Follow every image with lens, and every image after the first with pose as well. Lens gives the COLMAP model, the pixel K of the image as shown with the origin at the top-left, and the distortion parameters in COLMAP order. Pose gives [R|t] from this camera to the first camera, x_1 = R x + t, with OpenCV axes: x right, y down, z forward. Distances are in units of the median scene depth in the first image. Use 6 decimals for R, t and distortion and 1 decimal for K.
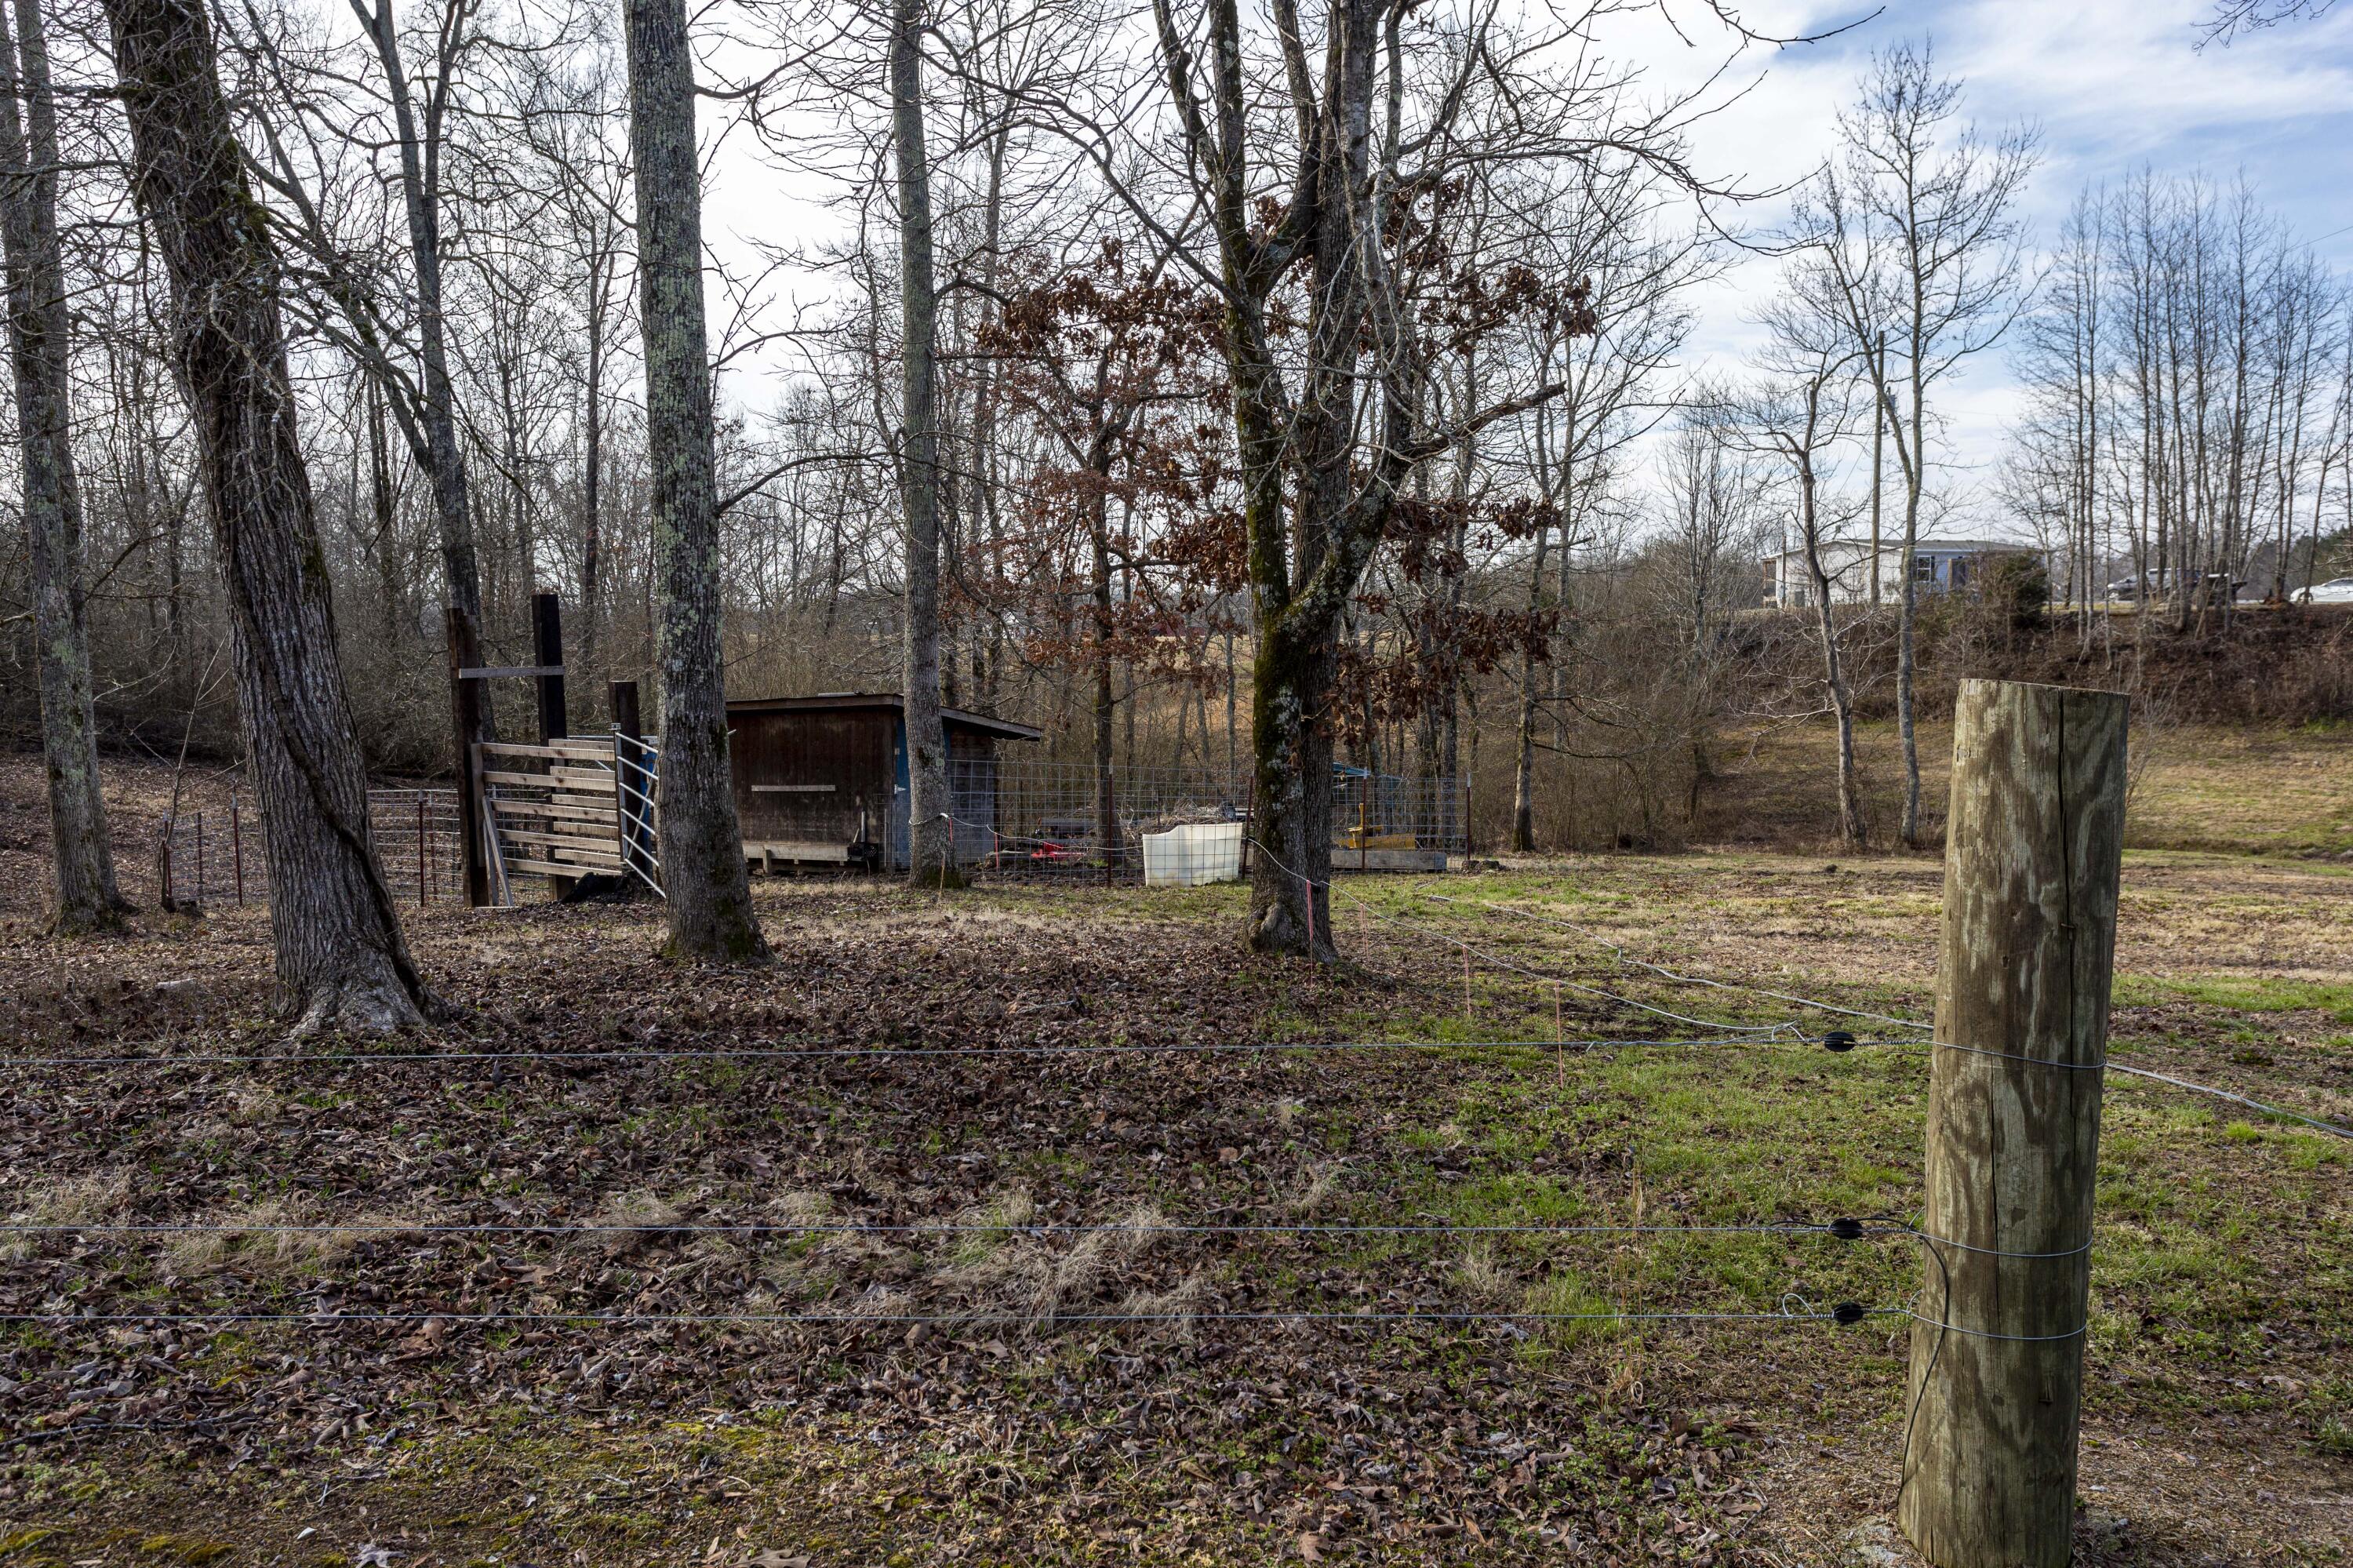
lens RADIAL K [[1905.3, 0, 1176.5], [0, 1905.3, 784.0], [0, 0, 1]] dist [0.010450, 0.010020]
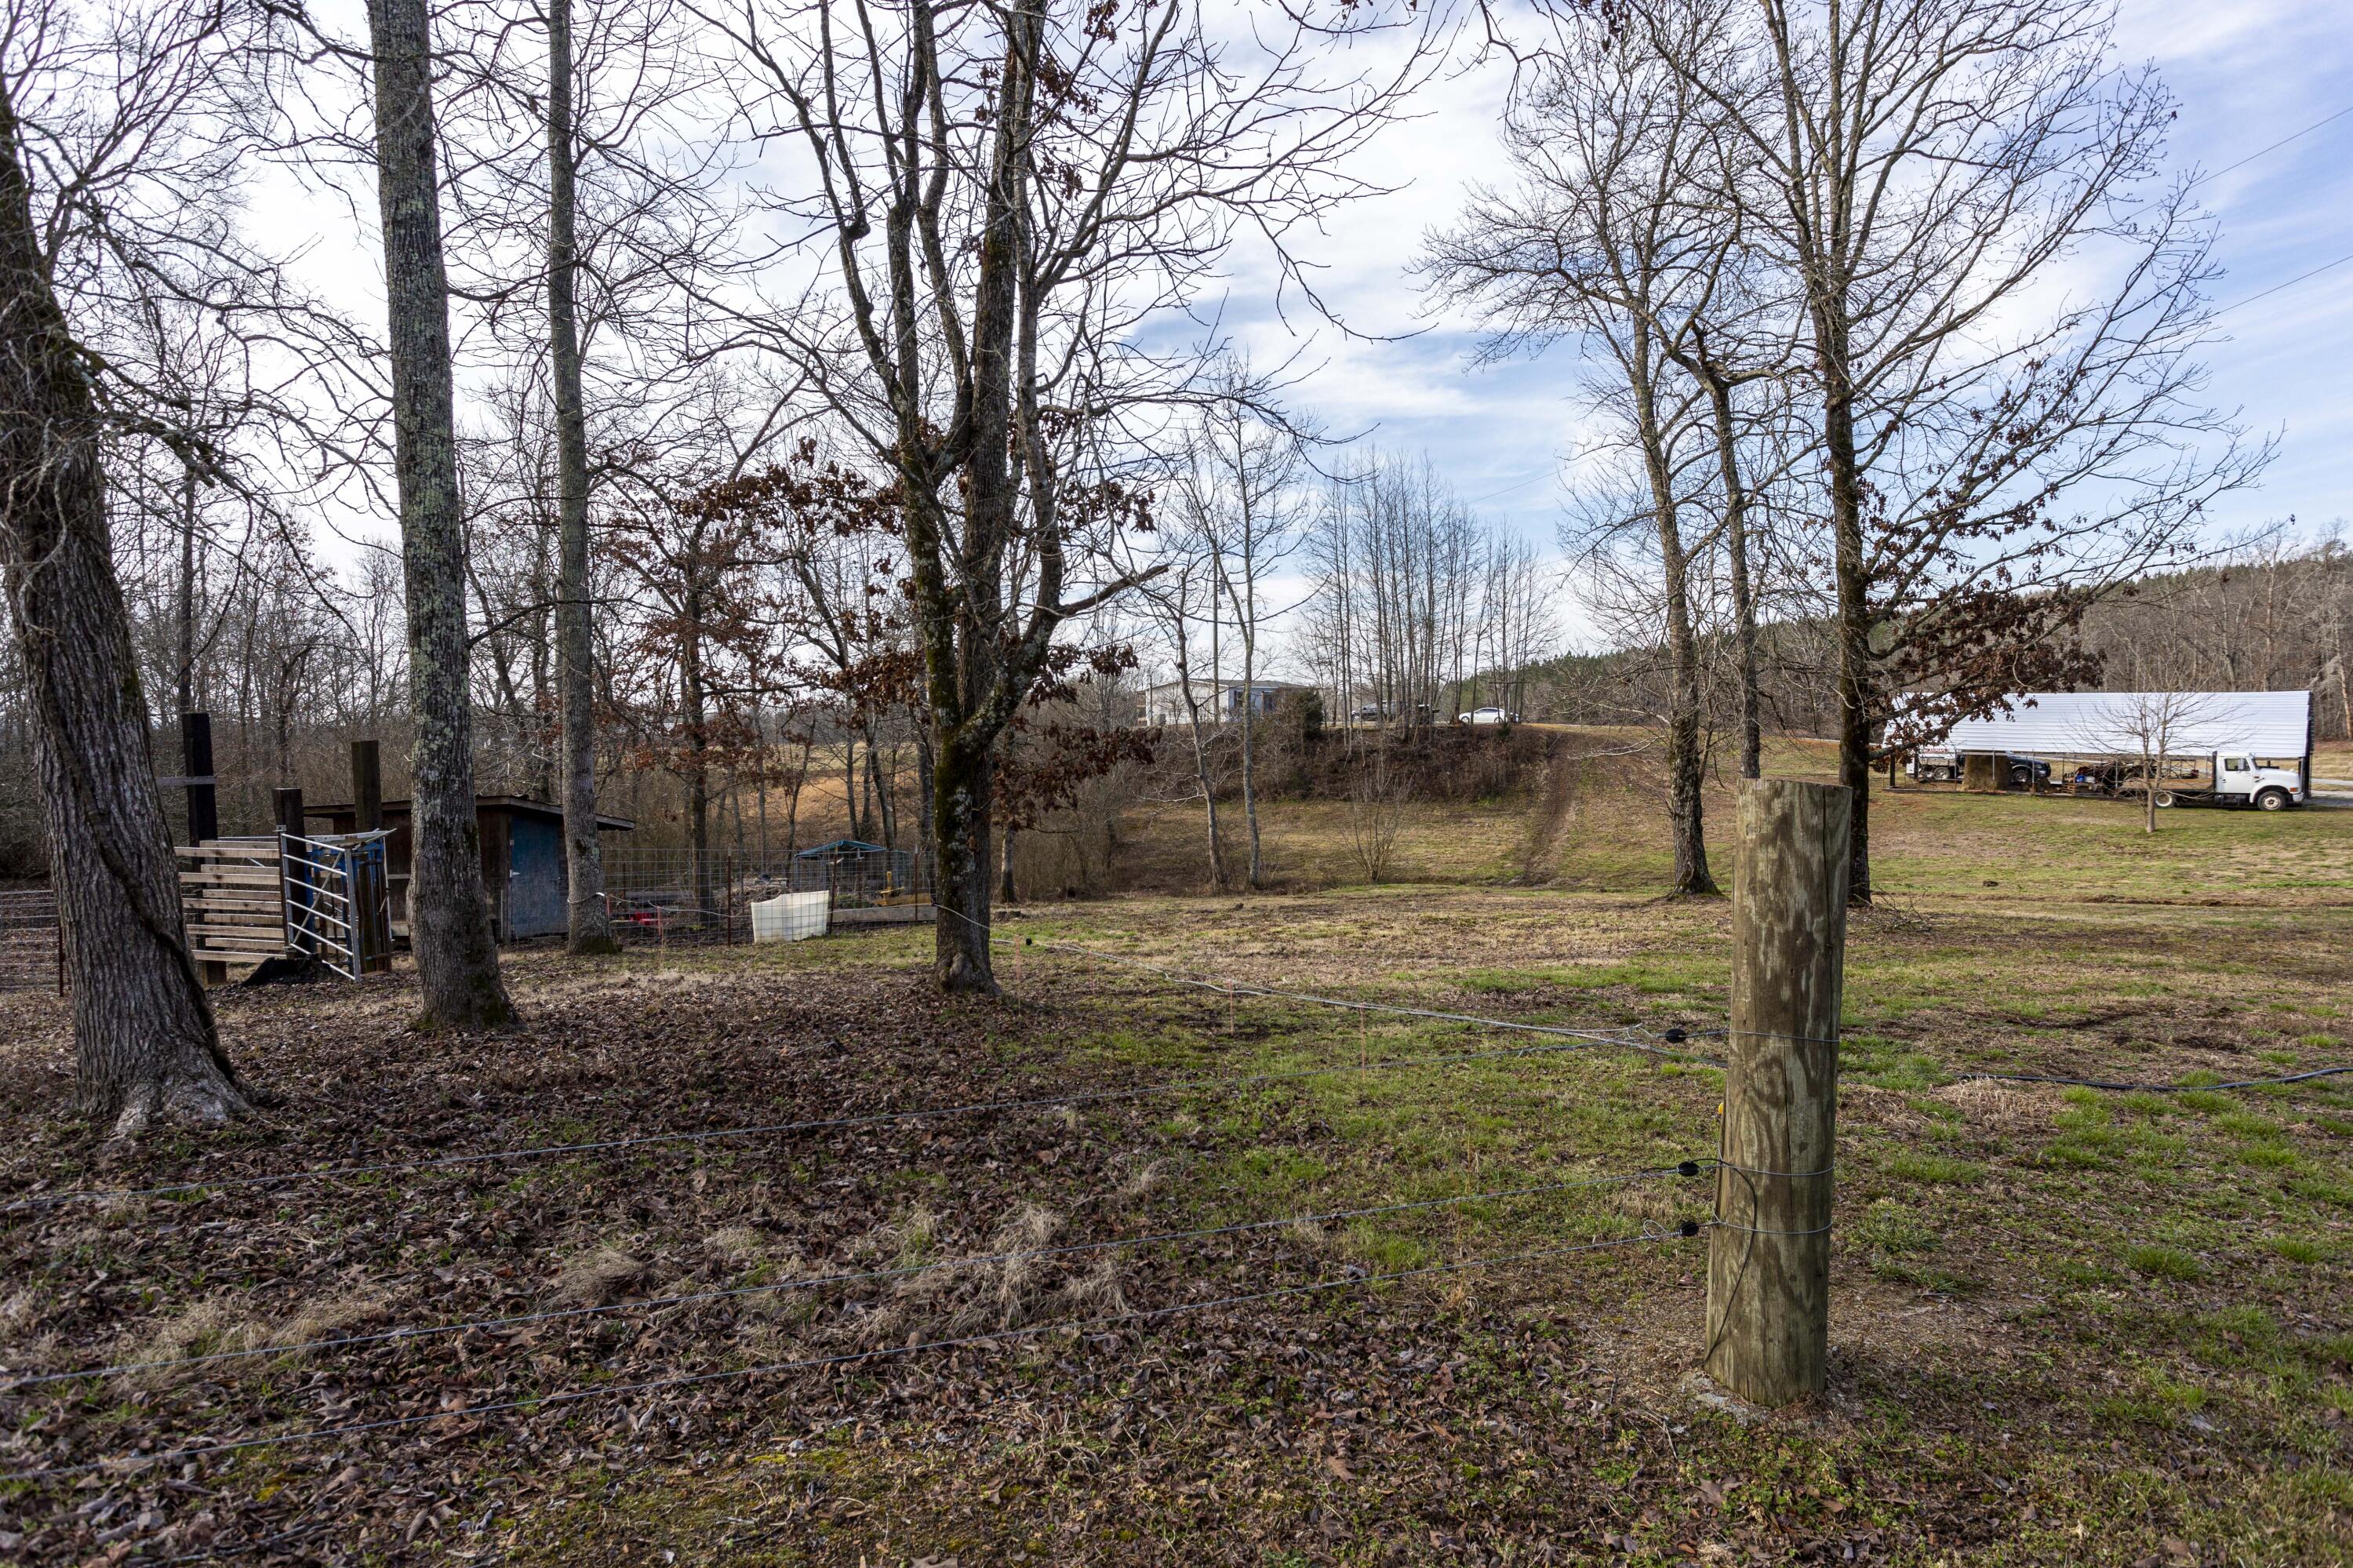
lens RADIAL K [[1384.7, 0, 1176.5], [0, 1384.7, 784.0], [0, 0, 1]] dist [-0.008860, 0.010405]
pose [[0.938653, -0.013280, 0.344606, -0.134245], [0.030301, 0.998570, -0.044052, -0.006664], [-0.343528, 0.051791, 0.937713, 0.060192]]
